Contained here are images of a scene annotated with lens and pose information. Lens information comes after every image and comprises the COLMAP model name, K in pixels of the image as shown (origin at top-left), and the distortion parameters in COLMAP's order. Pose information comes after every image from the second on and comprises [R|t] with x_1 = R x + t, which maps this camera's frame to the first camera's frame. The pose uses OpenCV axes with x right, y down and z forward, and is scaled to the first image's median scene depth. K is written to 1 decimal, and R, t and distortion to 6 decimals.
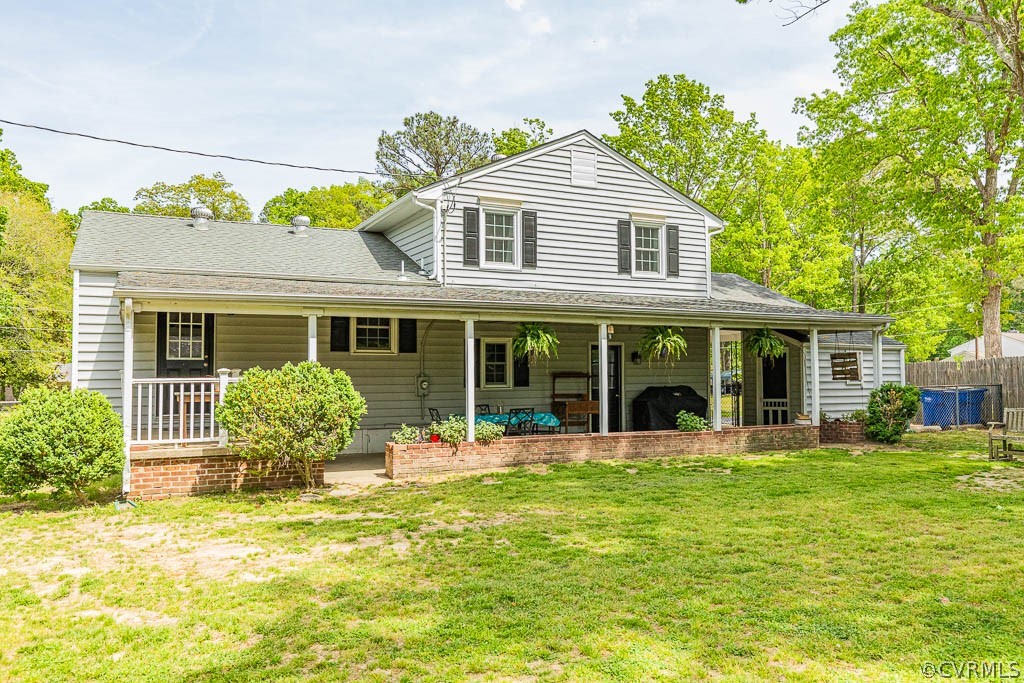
lens RADIAL K [[790.0, 0, 512.0], [0, 790.0, 341.5], [0, 0, 1]] dist [0.000686, 0.000151]
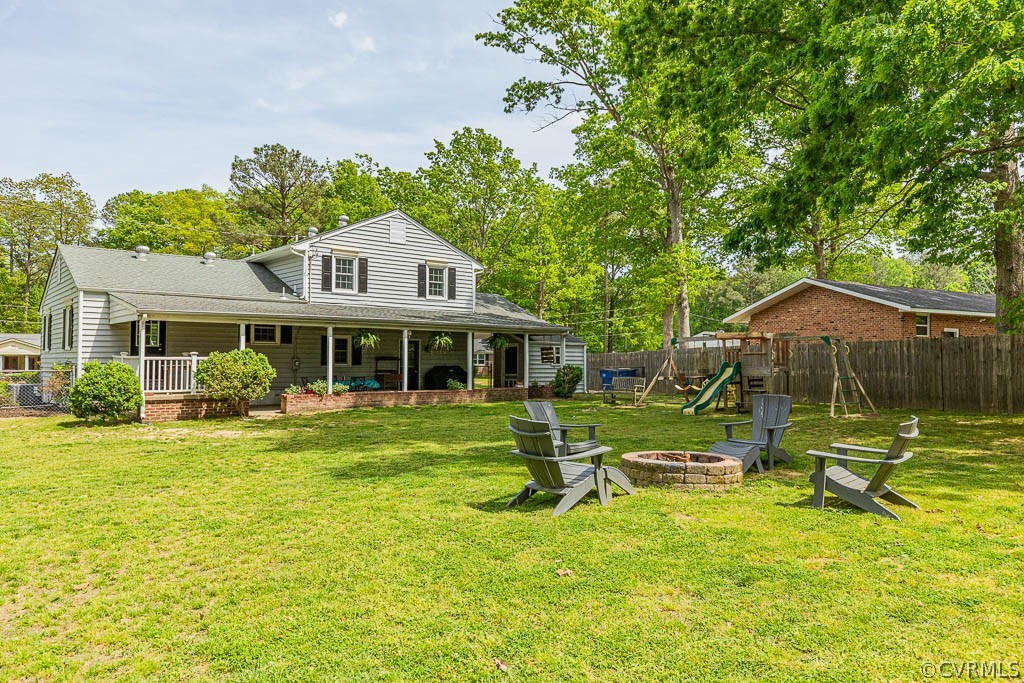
lens RADIAL K [[690.2, 0, 512.0], [0, 690.2, 341.5], [0, 0, 1]] dist [-0.002819, 0.000033]
pose [[0.969468, 0.015620, 0.244719, -0.026826], [-0.018903, 0.999760, 0.011071, -0.014125], [-0.244487, -0.015359, 0.969531, -0.470413]]
